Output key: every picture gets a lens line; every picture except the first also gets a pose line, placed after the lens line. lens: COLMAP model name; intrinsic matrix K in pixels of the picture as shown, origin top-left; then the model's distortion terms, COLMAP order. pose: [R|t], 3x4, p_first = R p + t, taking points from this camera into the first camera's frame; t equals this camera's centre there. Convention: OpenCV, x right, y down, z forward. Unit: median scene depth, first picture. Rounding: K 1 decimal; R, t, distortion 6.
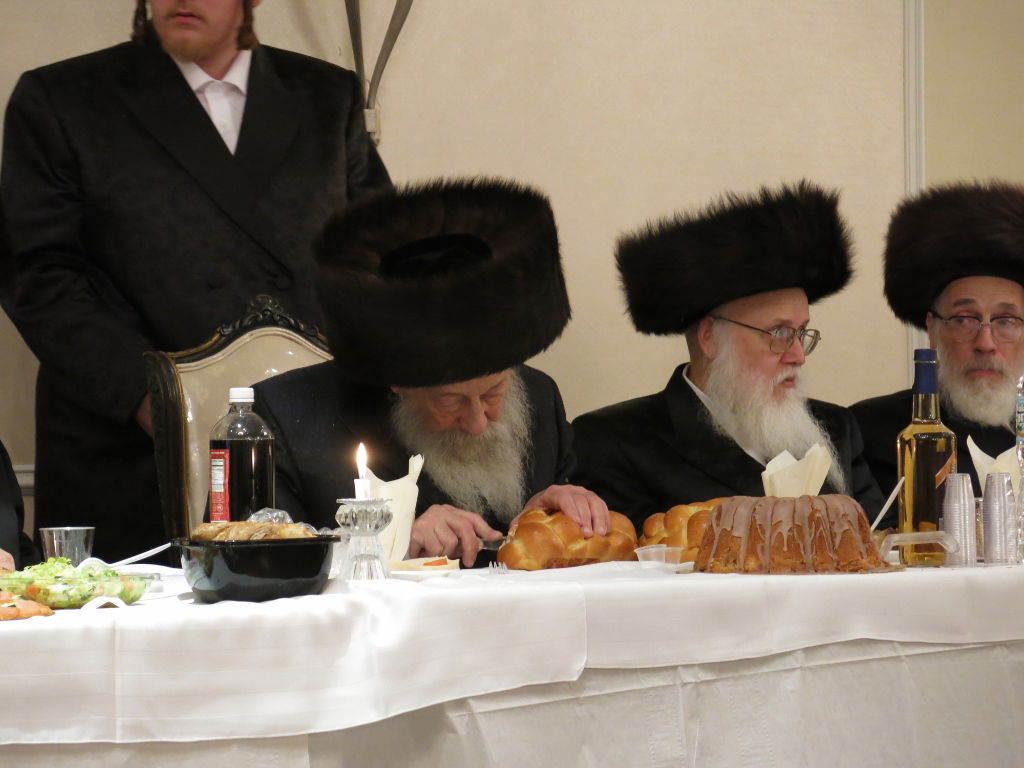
lens RADIAL K [[4058.4, 0, 512.0], [0, 4058.4, 384.0], [0, 0, 1]] dist [0.224813, 6.398824]
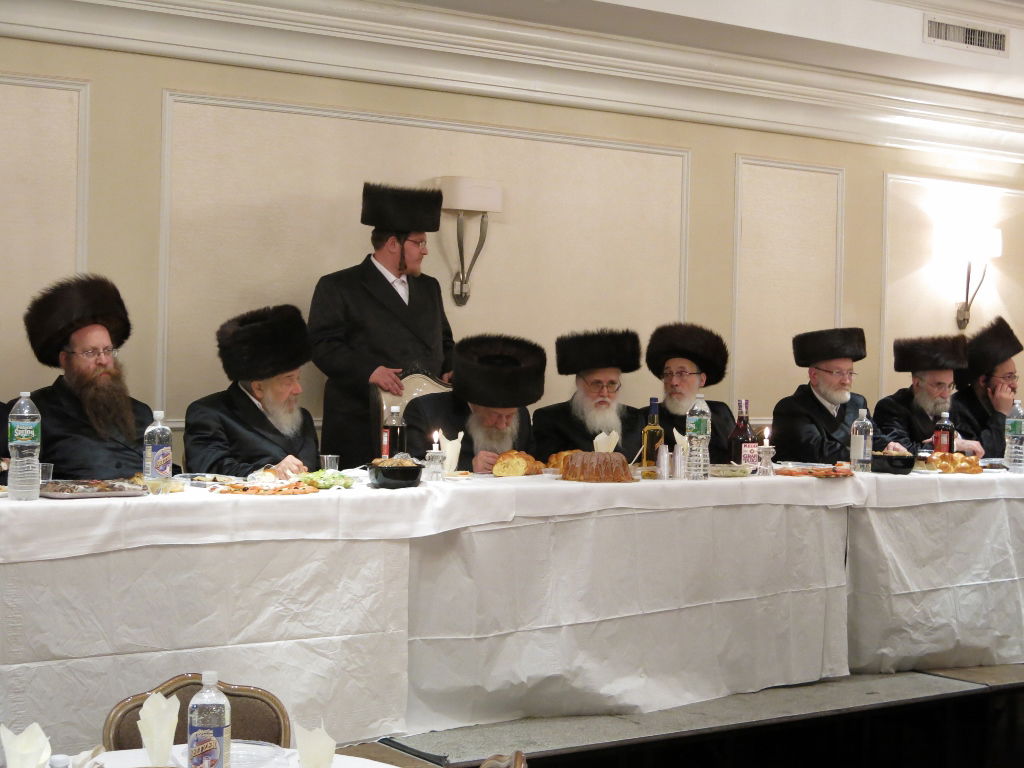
lens RADIAL K [[1759.8, 0, 512.0], [0, 1759.8, 384.0], [0, 0, 1]] dist [0.003106, -0.129867]
pose [[0.998753, 0.034469, -0.036128, 0.053406], [-0.033705, 0.999200, 0.021542, -0.042077], [0.036842, -0.020297, 0.999115, -0.169986]]
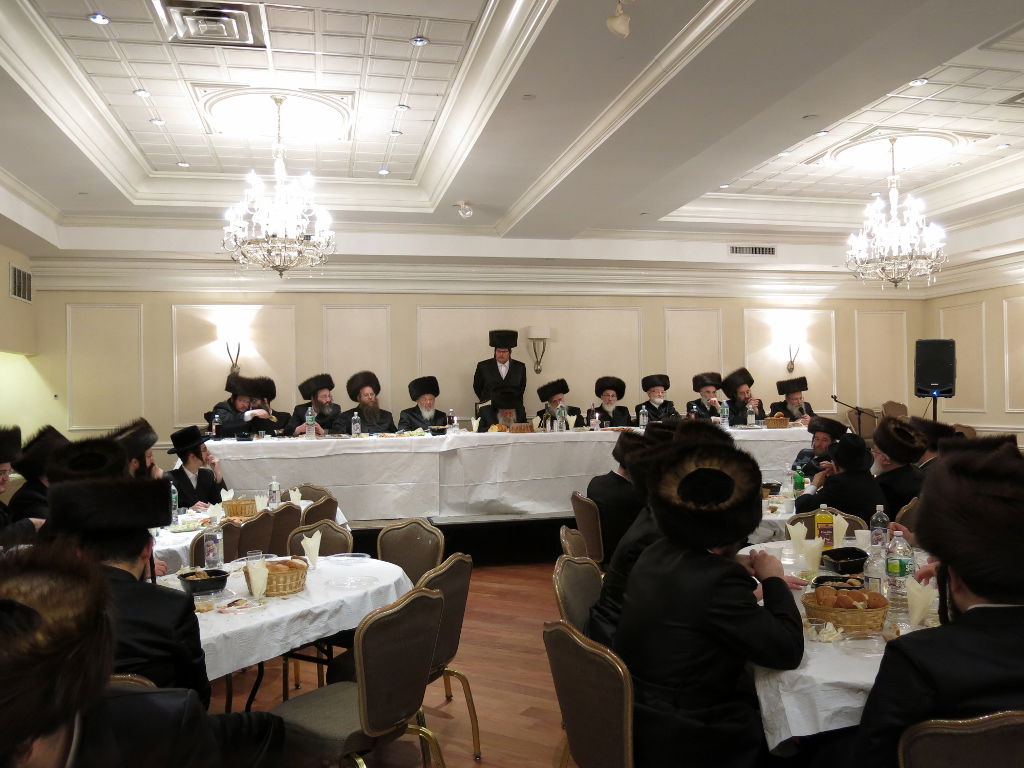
lens RADIAL K [[838.5, 0, 512.0], [0, 838.5, 384.0], [0, 0, 1]] dist [0.000399, 0.000134]
pose [[0.912139, -0.012986, -0.409674, 0.722965], [0.009005, 0.999892, -0.011646, -0.028796], [0.409781, 0.006934, 0.912158, -0.462441]]
